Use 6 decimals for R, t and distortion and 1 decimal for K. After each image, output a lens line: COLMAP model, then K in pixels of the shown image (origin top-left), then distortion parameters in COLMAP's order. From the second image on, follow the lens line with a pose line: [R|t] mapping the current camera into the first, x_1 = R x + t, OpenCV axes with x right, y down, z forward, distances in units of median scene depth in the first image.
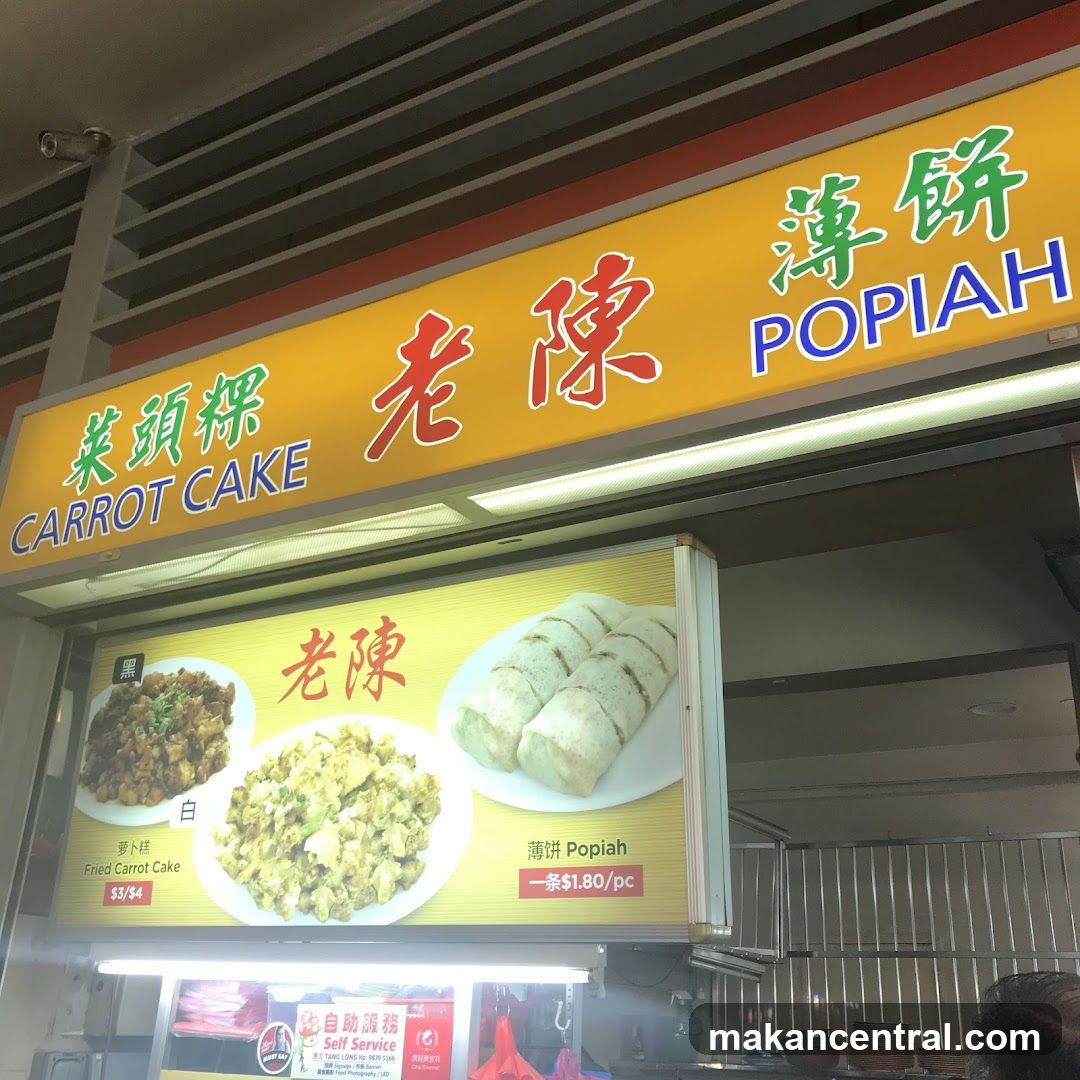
lens RADIAL K [[1054.7, 0, 593.4], [0, 1054.7, 531.8], [0, 0, 1]] dist [0.040098, 0.000000]
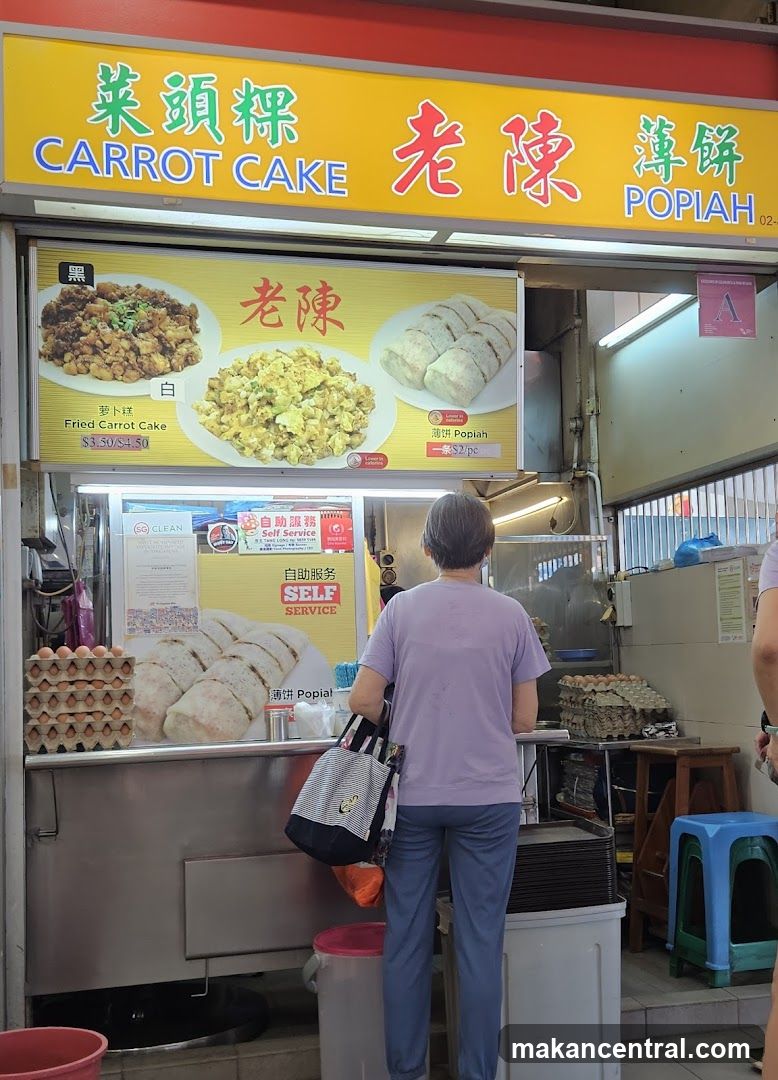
lens RADIAL K [[1273.3, 0, 465.6], [0, 1273.3, 580.0], [0, 0, 1]] dist [0.059330, 0.000000]
pose [[0.719870, -0.000883, 0.694108, -1.322305], [-0.232216, 0.942070, 0.242033, -0.007503], [-0.654112, -0.335416, 0.677963, -0.535951]]
